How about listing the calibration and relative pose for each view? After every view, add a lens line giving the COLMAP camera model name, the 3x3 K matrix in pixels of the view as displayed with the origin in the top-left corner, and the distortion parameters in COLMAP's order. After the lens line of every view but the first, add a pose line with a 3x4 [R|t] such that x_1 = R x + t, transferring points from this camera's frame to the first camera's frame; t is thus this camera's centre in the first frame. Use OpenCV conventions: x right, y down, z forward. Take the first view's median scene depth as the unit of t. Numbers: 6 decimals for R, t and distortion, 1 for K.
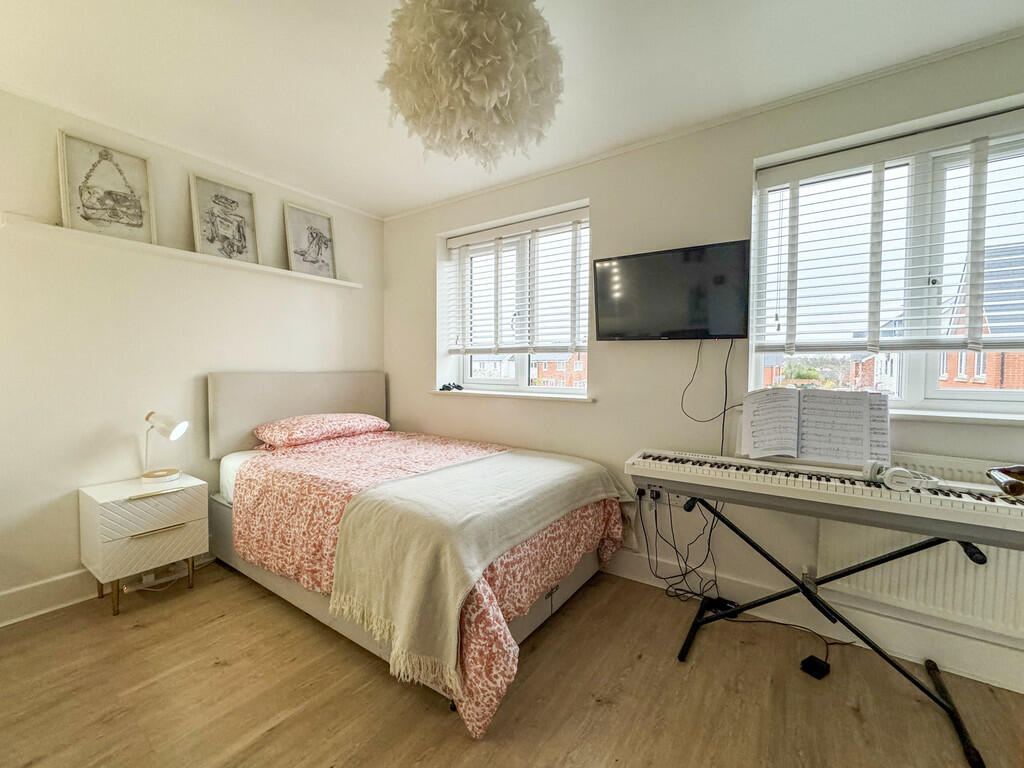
lens RADIAL K [[415.5, 0, 514.5], [0, 415.5, 387.8], [0, 0, 1]] dist [-0.001453, -0.000337]
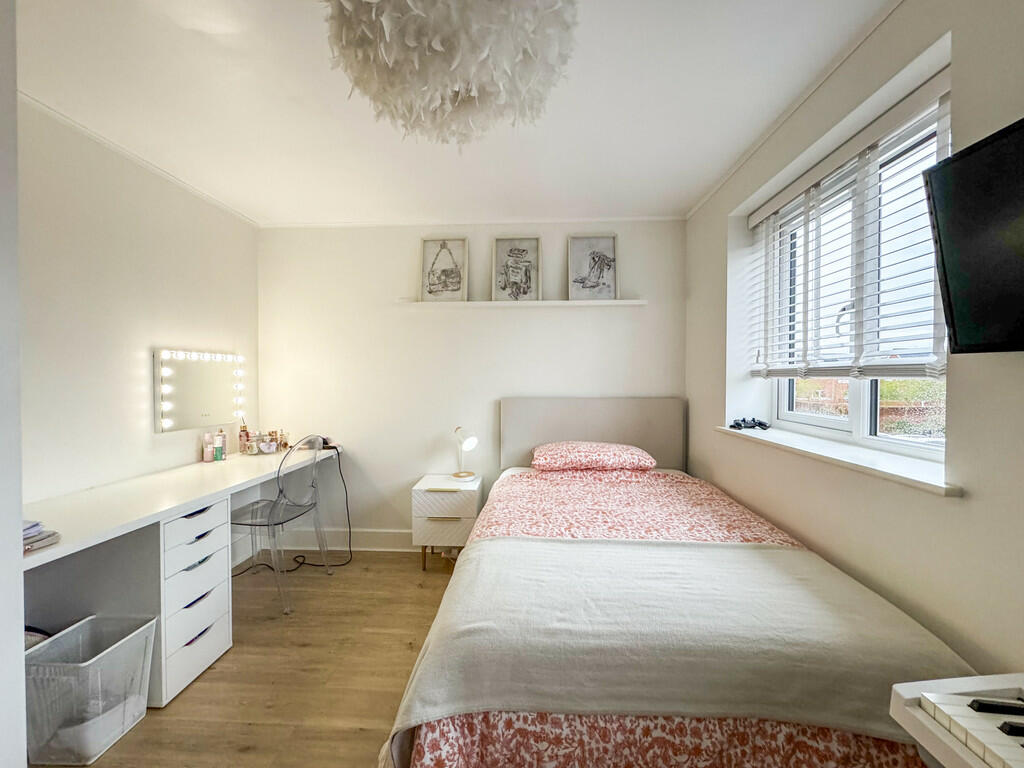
lens RADIAL K [[415.5, 0, 514.5], [0, 415.5, 387.8], [0, 0, 1]] dist [-0.001453, -0.000337]
pose [[0.532630, 0.012322, -0.846258, 0.305586], [-0.038602, 0.999207, -0.009747, -0.054477], [0.845467, 0.037858, 0.532683, 0.386640]]
